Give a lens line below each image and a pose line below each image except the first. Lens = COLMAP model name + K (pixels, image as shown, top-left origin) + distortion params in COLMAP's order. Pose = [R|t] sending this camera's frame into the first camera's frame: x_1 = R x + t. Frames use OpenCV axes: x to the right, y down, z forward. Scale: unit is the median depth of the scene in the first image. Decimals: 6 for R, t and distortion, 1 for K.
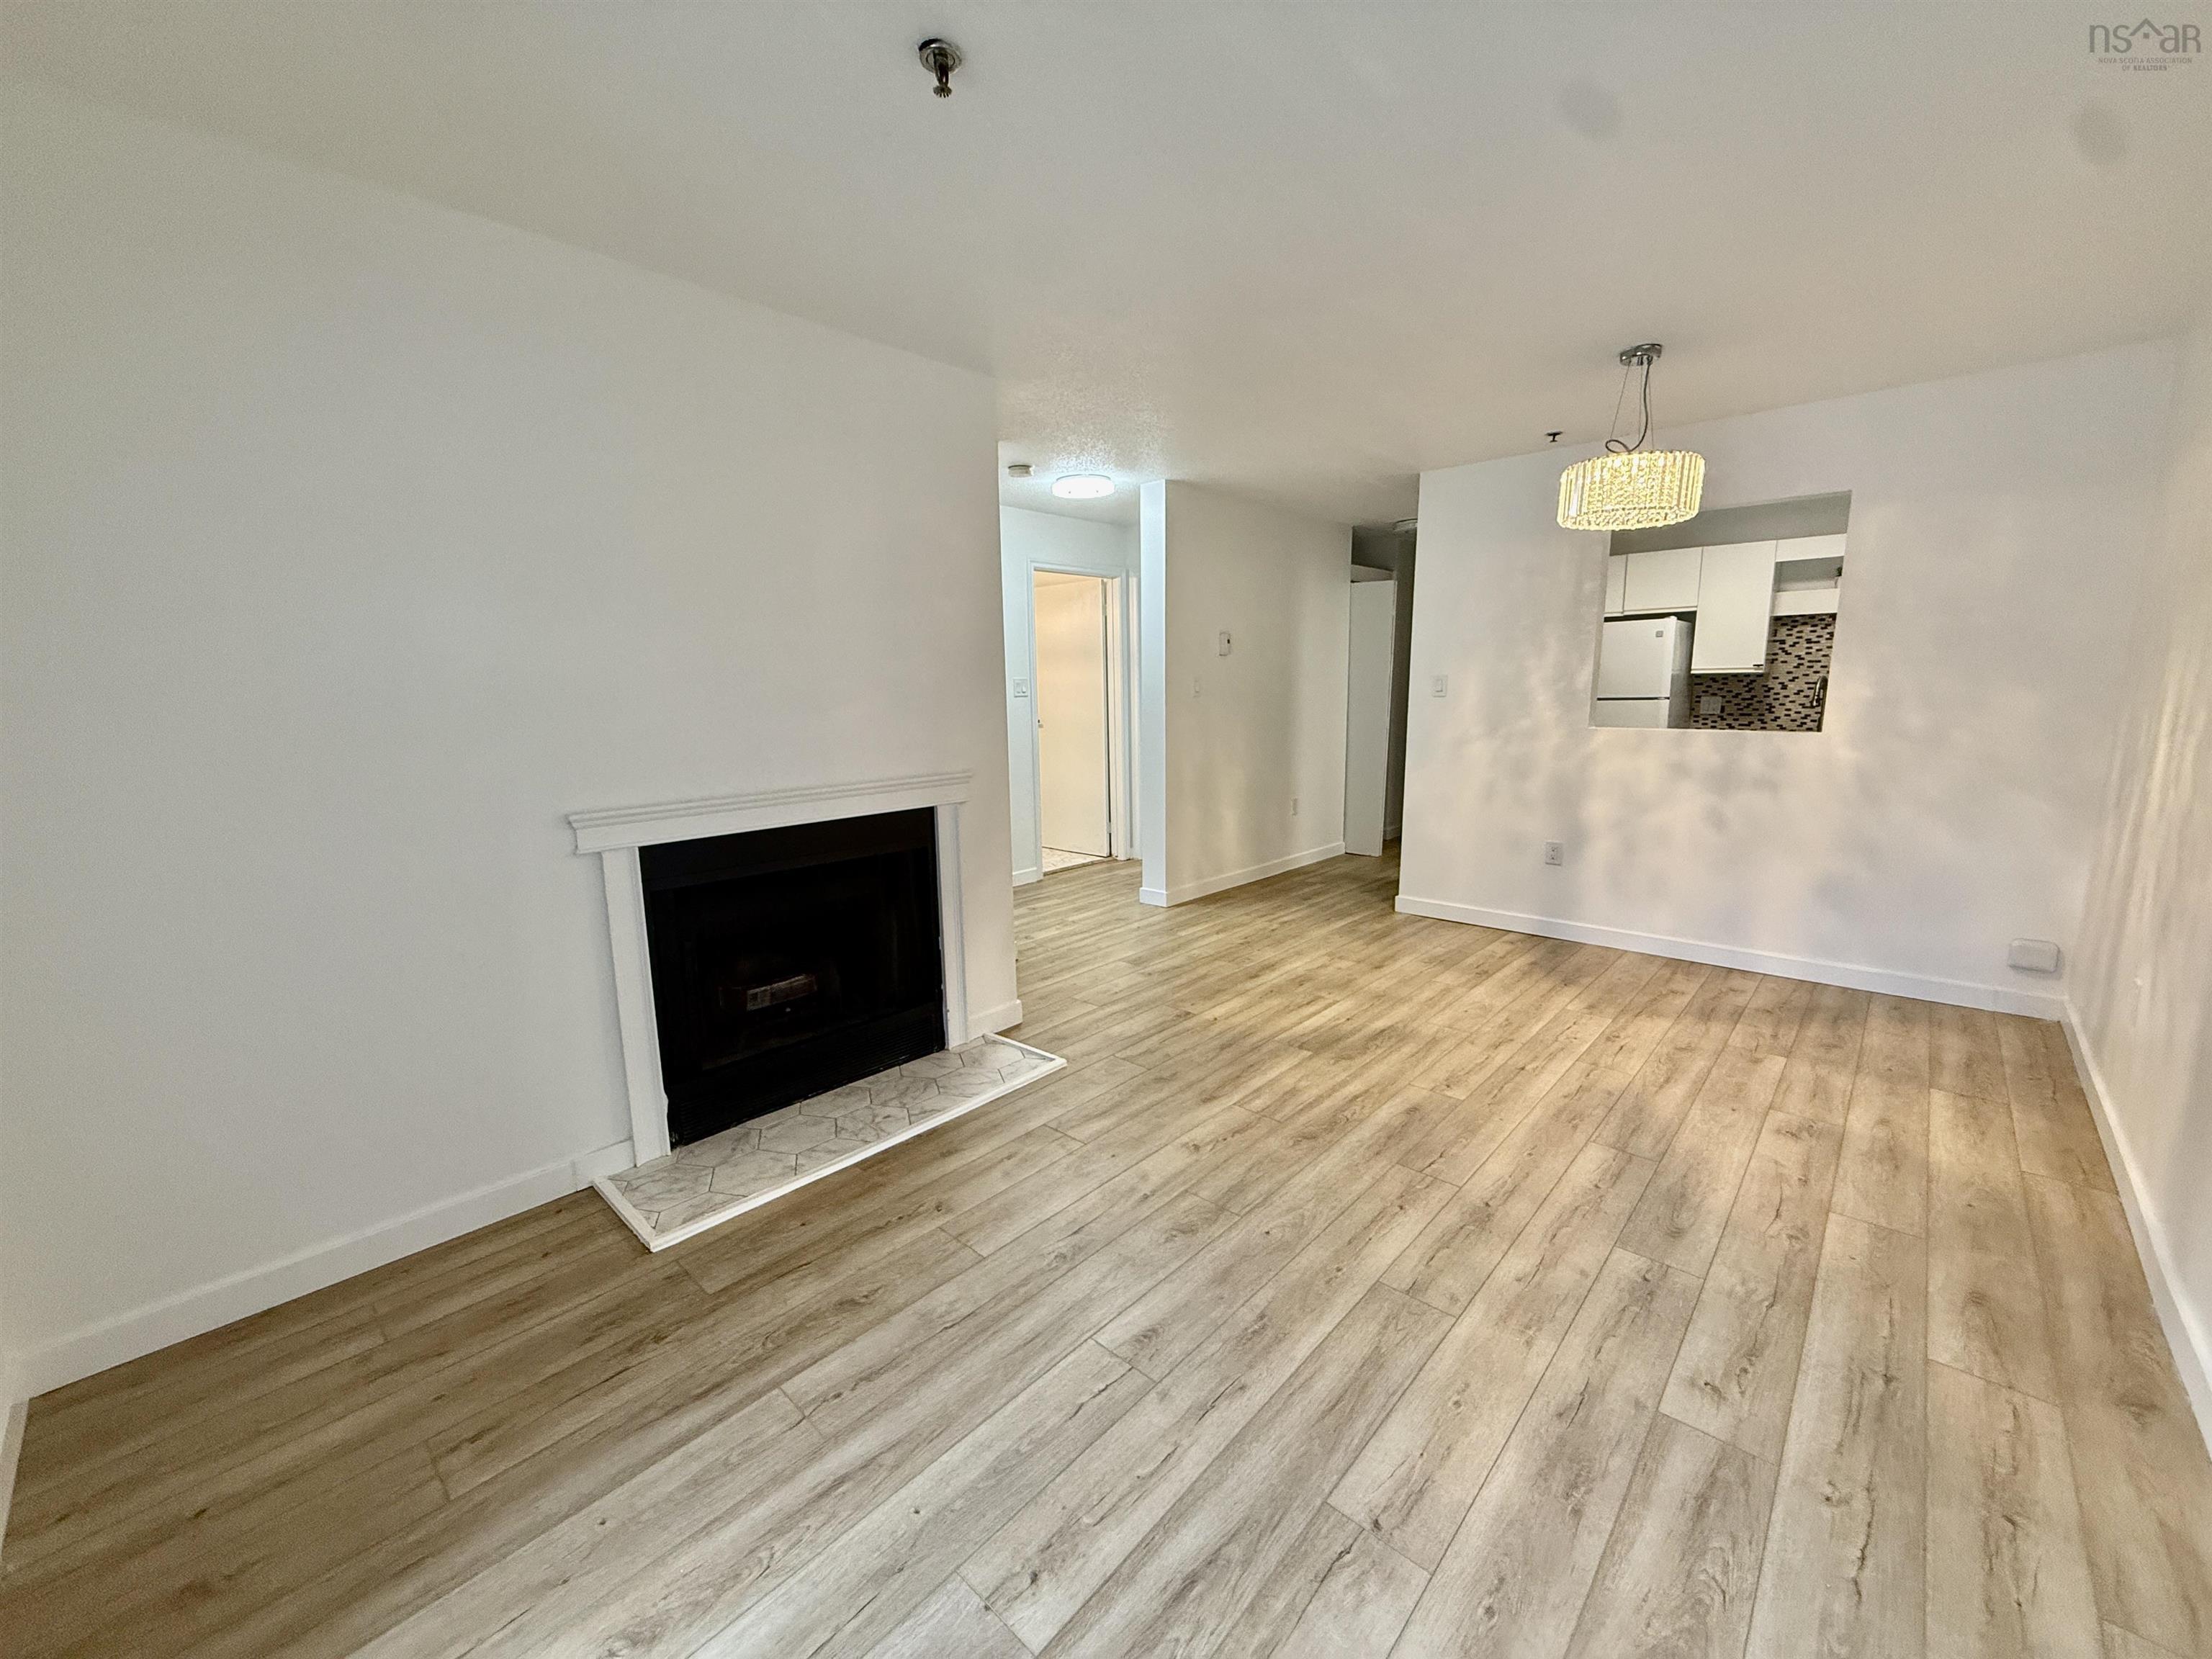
lens RADIAL K [[878.2, 0, 1097.7], [0, 878.2, 828.6], [0, 0, 1]] dist [-0.000160, -0.000174]
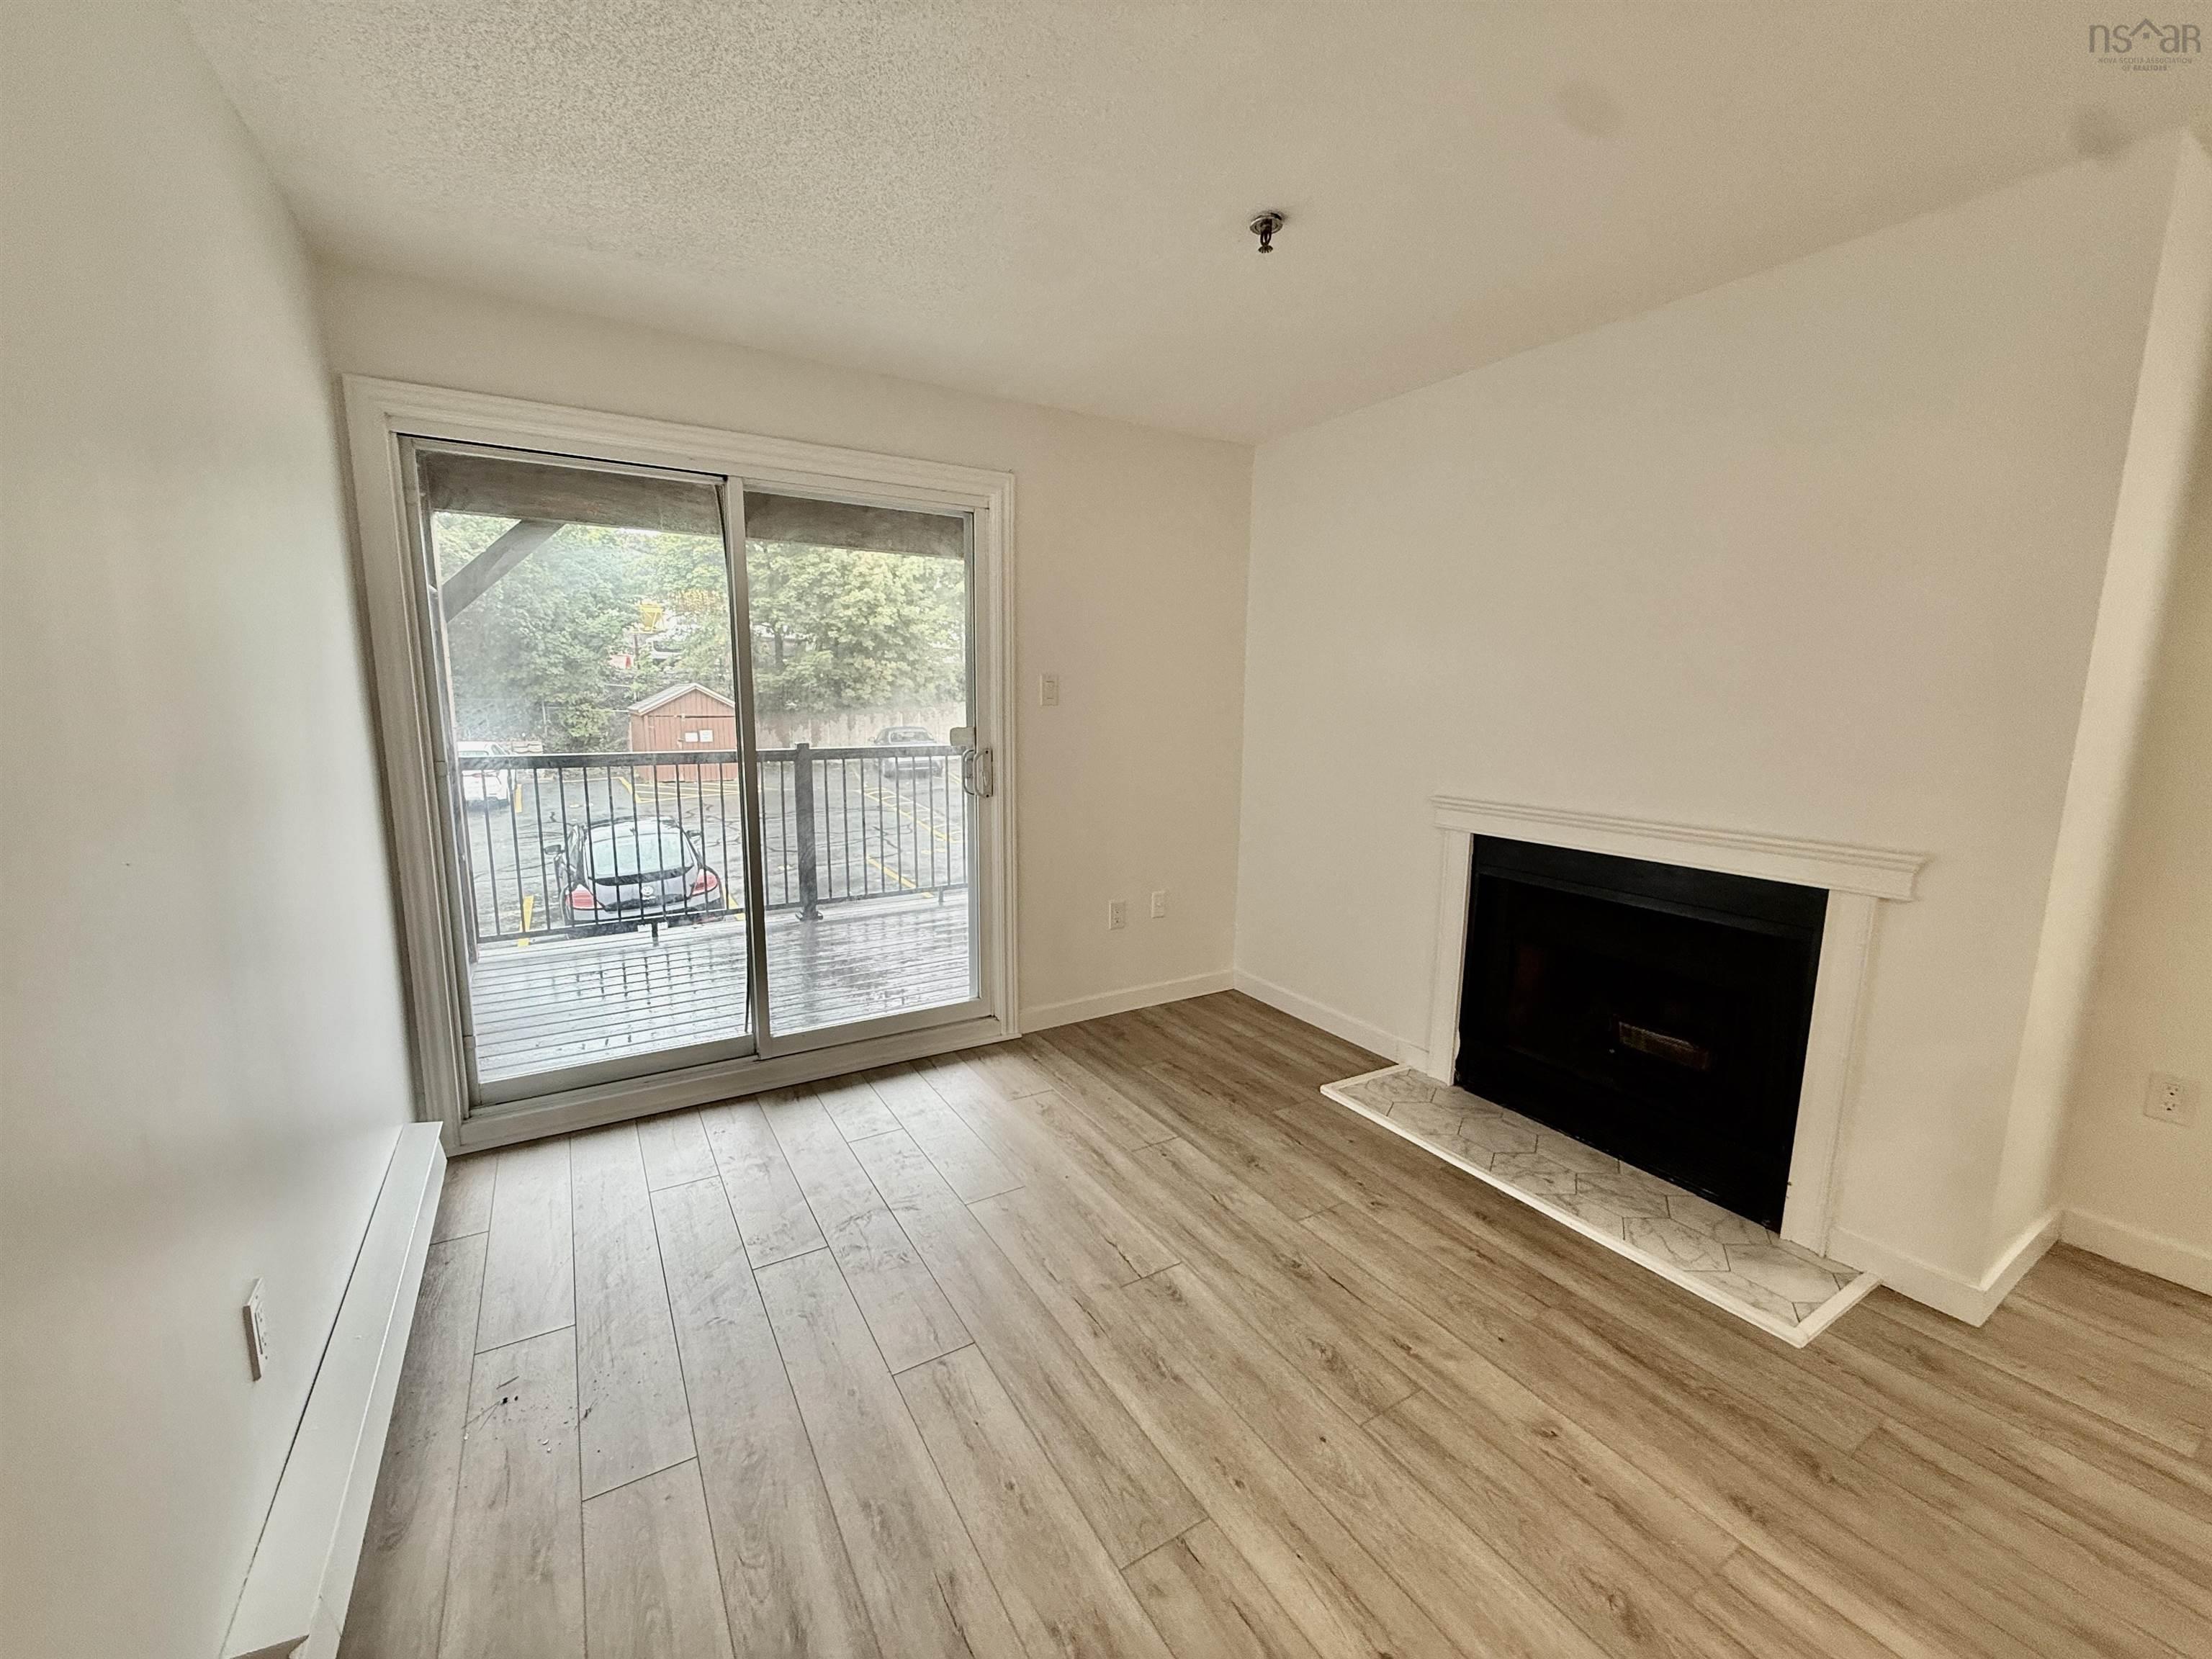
lens RADIAL K [[878.2, 0, 1097.7], [0, 878.2, 828.6], [0, 0, 1]] dist [-0.000160, -0.000174]
pose [[-0.270154, 0.158637, -0.949658, 0.660027], [-0.164988, 0.964116, 0.207987, -0.129292], [0.948576, 0.212870, -0.234286, 0.659662]]
